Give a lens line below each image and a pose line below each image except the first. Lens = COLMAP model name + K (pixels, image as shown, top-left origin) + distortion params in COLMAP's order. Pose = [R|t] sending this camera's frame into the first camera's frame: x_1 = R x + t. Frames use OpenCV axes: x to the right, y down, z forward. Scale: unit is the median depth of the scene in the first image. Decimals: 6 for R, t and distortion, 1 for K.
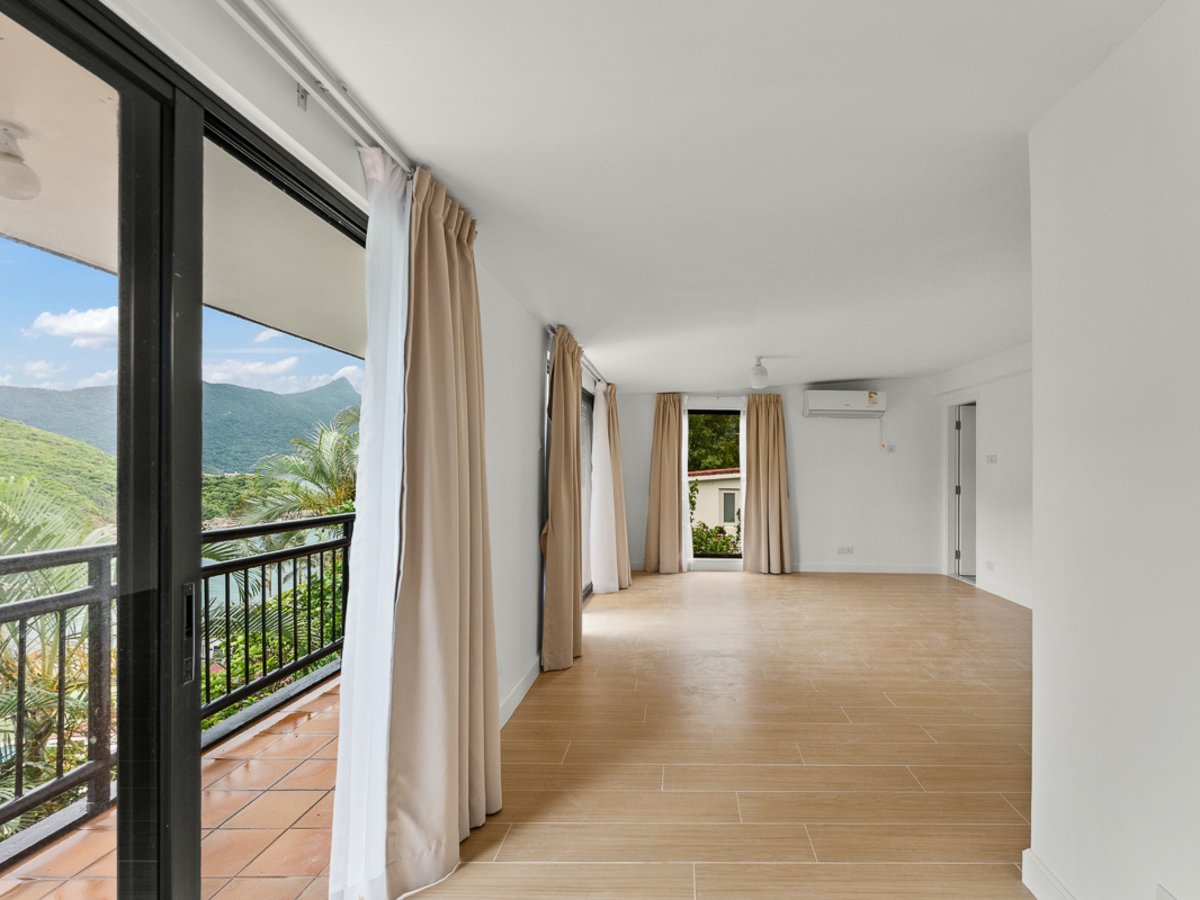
lens RADIAL K [[543.5, 0, 600.6], [0, 543.5, 455.8], [0, 0, 1]] dist [0.000989, -0.000004]
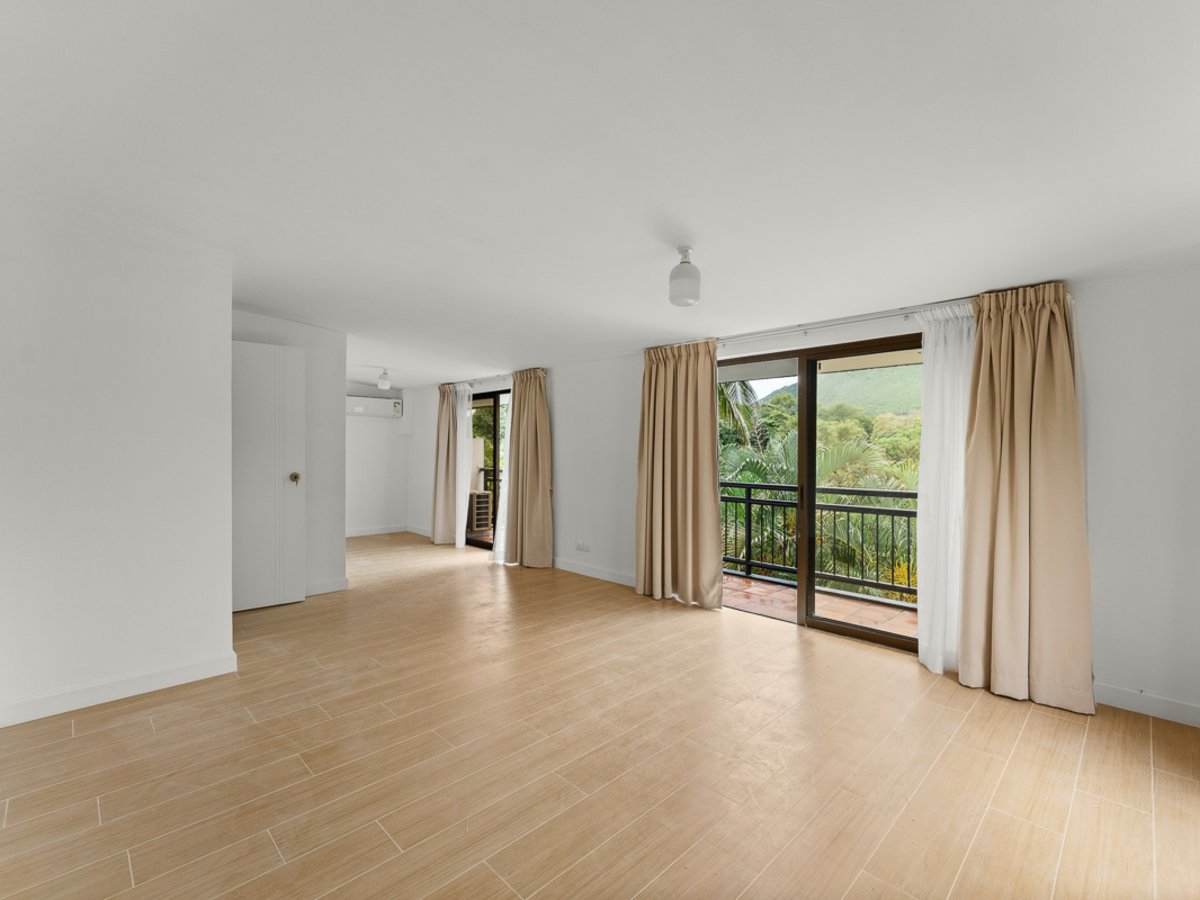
lens RADIAL K [[543.5, 0, 600.6], [0, 543.5, 455.8], [0, 0, 1]] dist [0.000989, -0.000004]
pose [[-0.598917, -0.000735, -0.800810, 1.029419], [0.001552, 0.999997, -0.002078, 0.070036], [0.800809, -0.002487, -0.598914, 1.707699]]
